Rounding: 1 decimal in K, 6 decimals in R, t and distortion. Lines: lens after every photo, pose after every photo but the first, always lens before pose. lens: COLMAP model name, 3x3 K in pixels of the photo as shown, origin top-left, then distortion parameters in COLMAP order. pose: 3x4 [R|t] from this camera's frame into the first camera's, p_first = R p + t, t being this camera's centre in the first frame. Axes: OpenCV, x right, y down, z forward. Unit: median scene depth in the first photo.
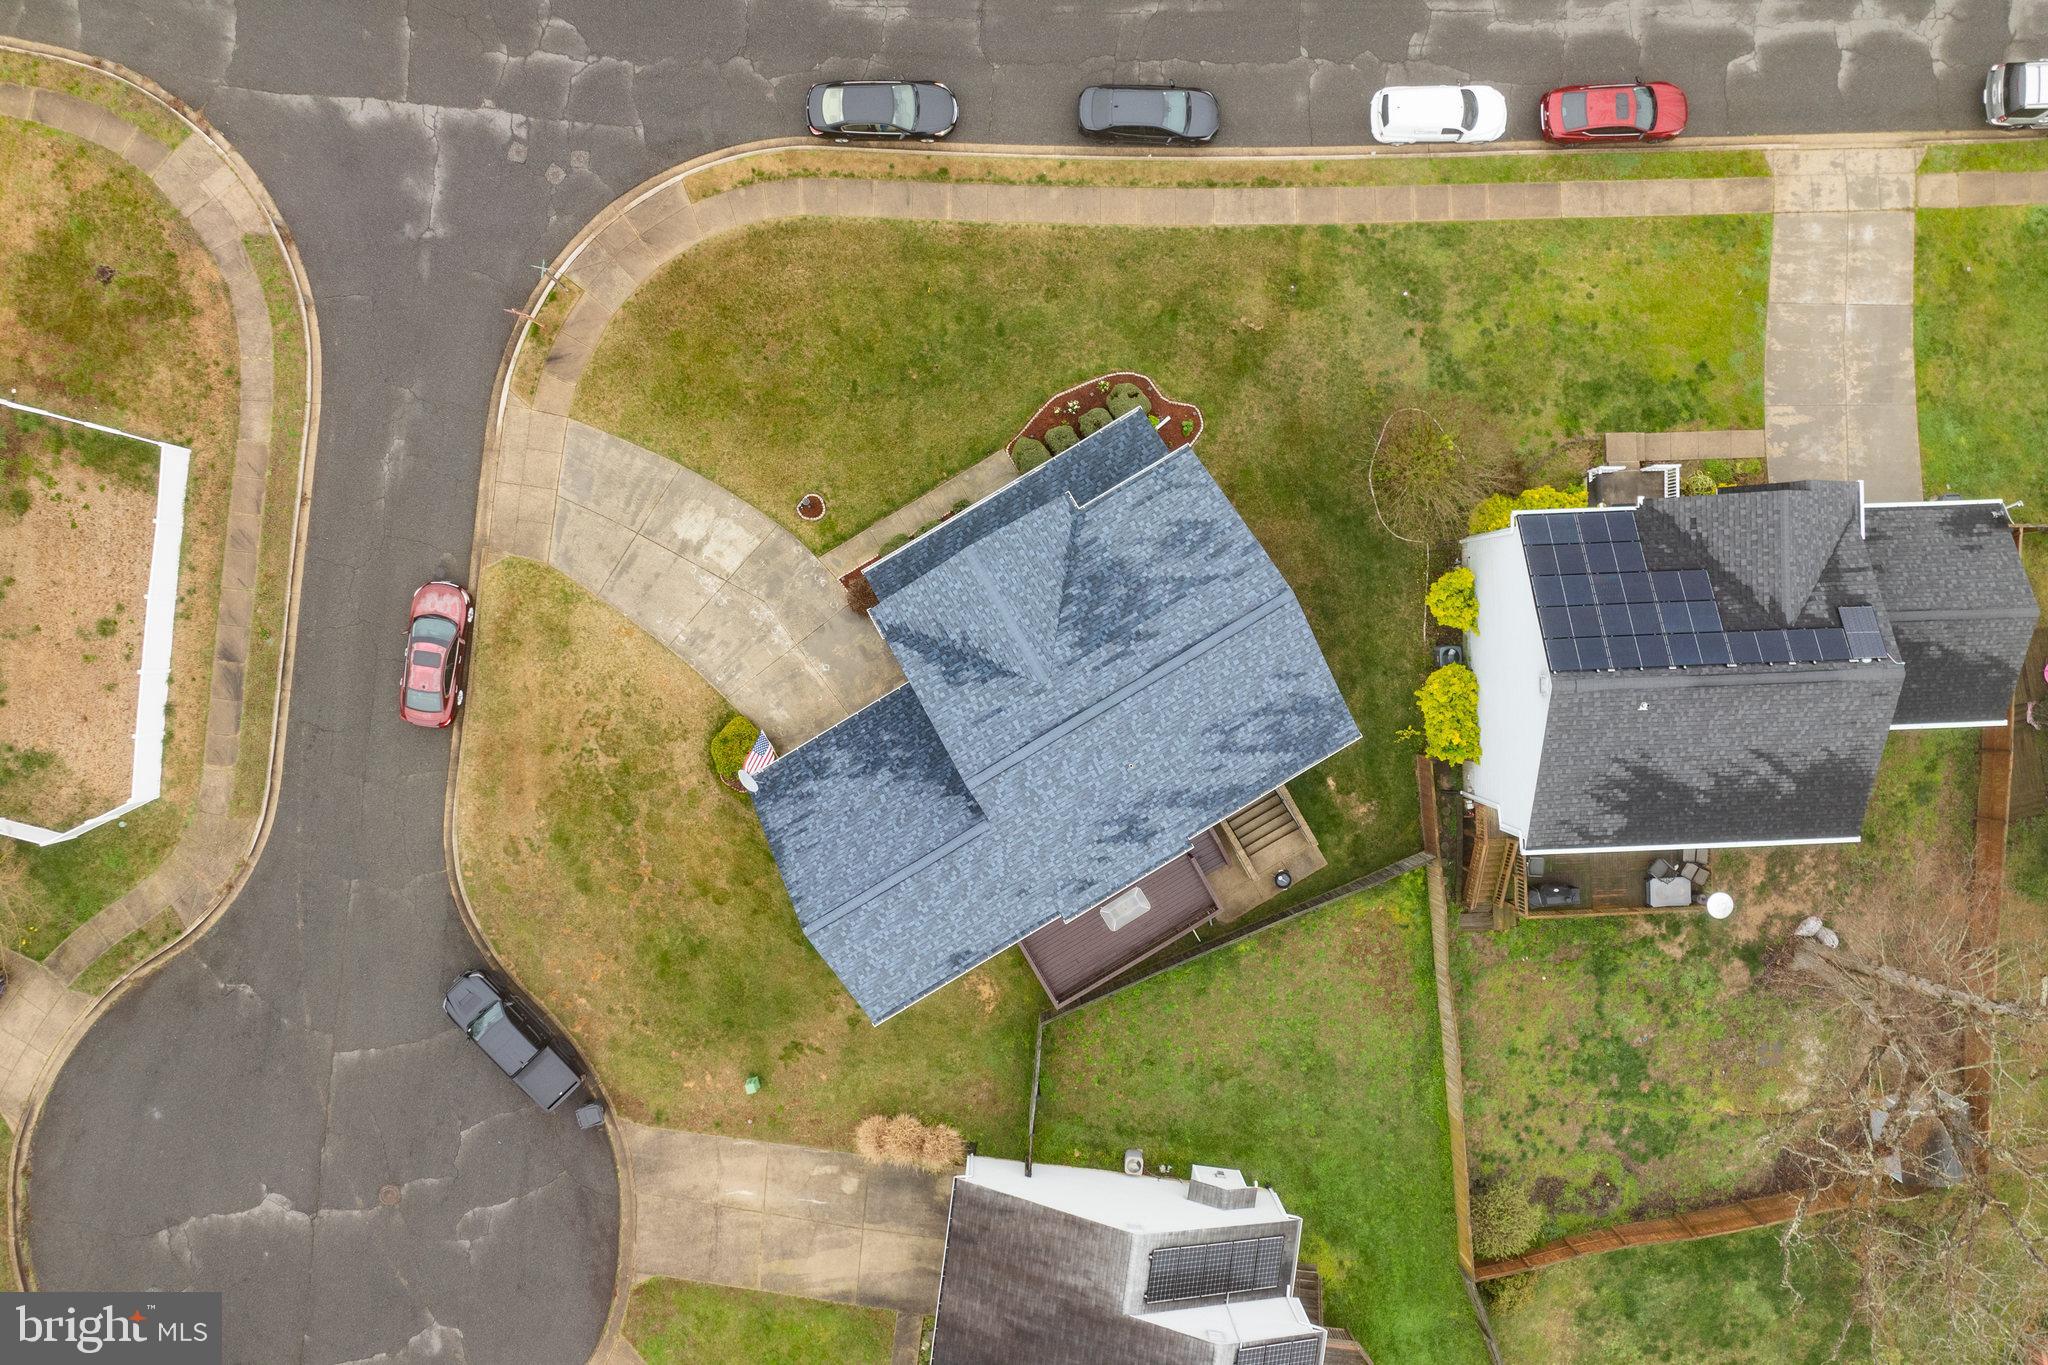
lens RADIAL K [[1749.2, 0, 994.9], [0, 1749.2, 710.1], [0, 0, 1]] dist [-0.017694, 0.001891]
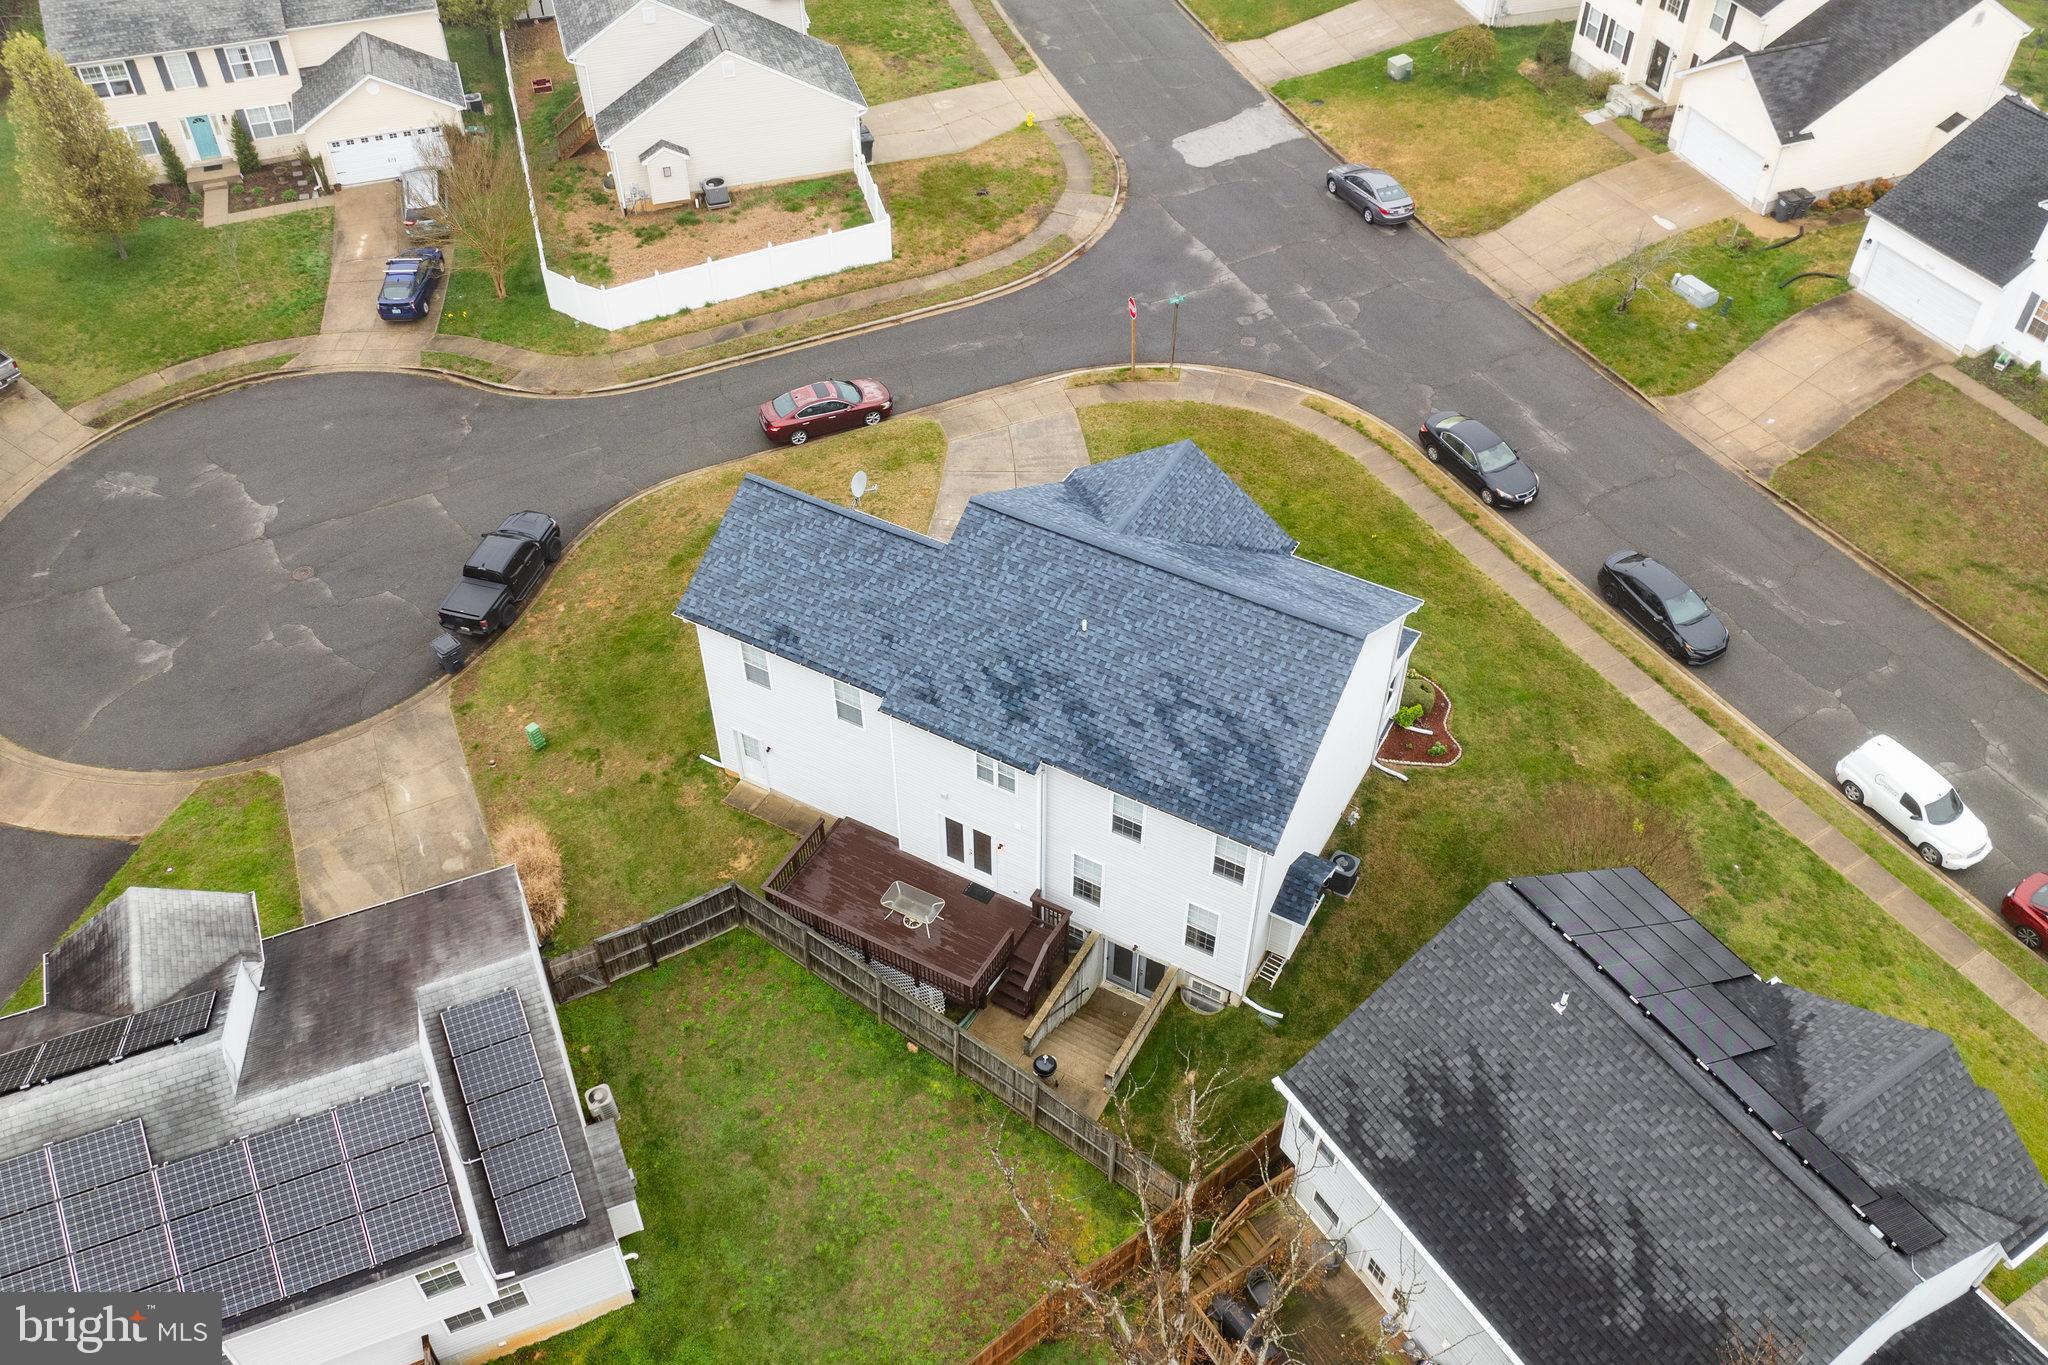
lens RADIAL K [[1713.7, 0, 997.2], [0, 1713.7, 672.1], [0, 0, 1]] dist [-0.011754, -0.007325]
pose [[0.493069, 0.600297, -0.629704, 0.537565], [-0.869749, 0.323059, -0.373056, 0.348725], [-0.020513, 0.731626, 0.681398, 0.414951]]
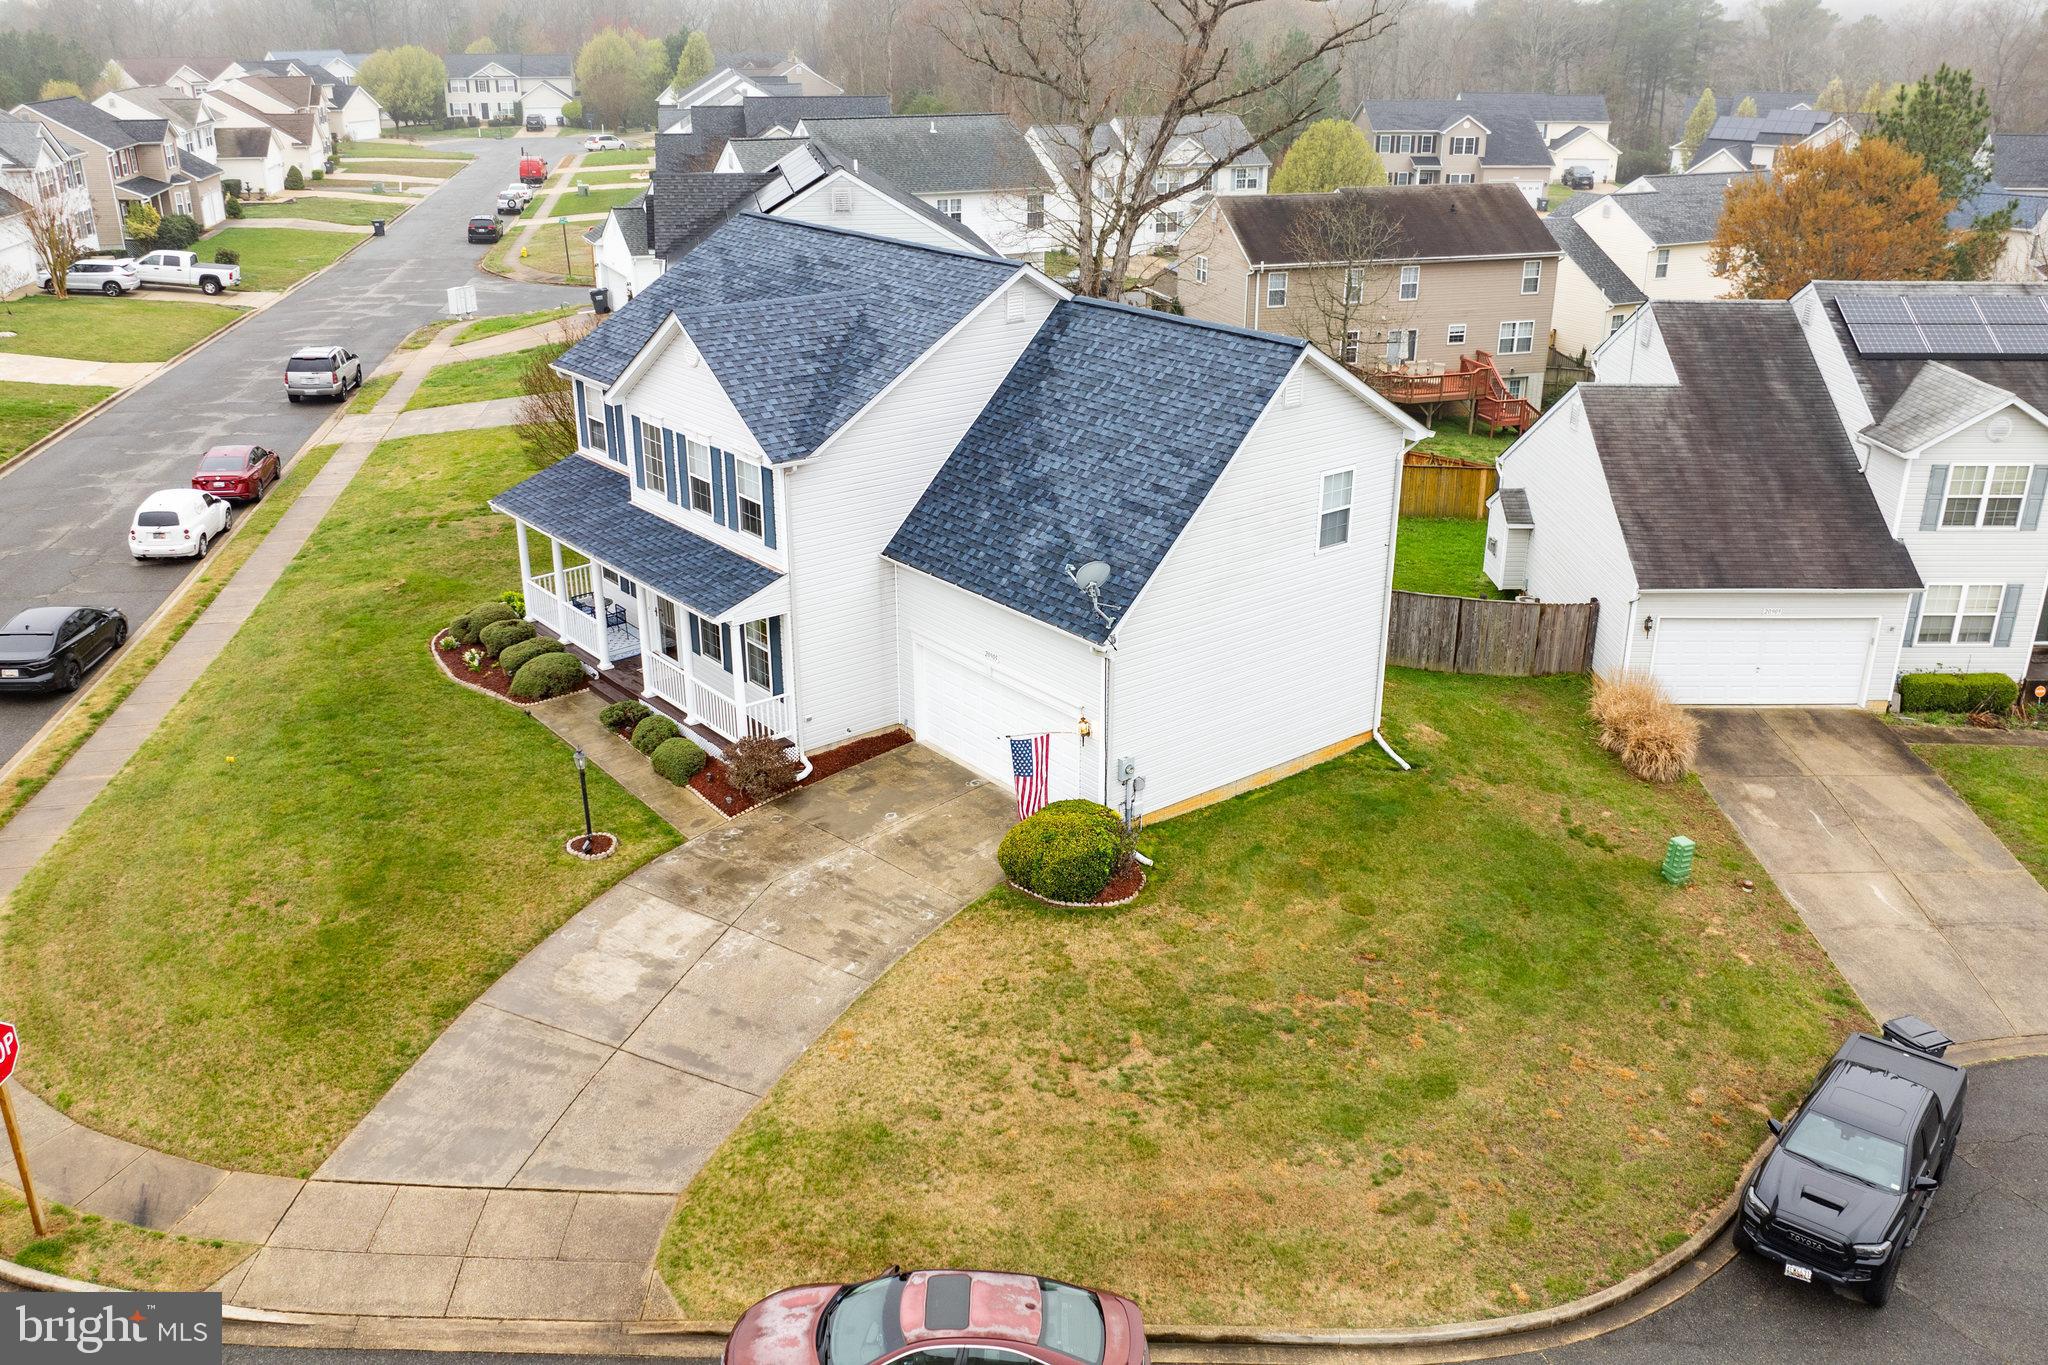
lens RADIAL K [[1726.9, 0, 1037.9], [0, 1726.9, 676.5], [0, 0, 1]] dist [-0.025134, -0.003867]
pose [[-0.150486, -0.373081, 0.915513, -0.618561], [0.988155, -0.084933, 0.127815, -0.046863], [0.030072, 0.923903, 0.381443, 0.797212]]
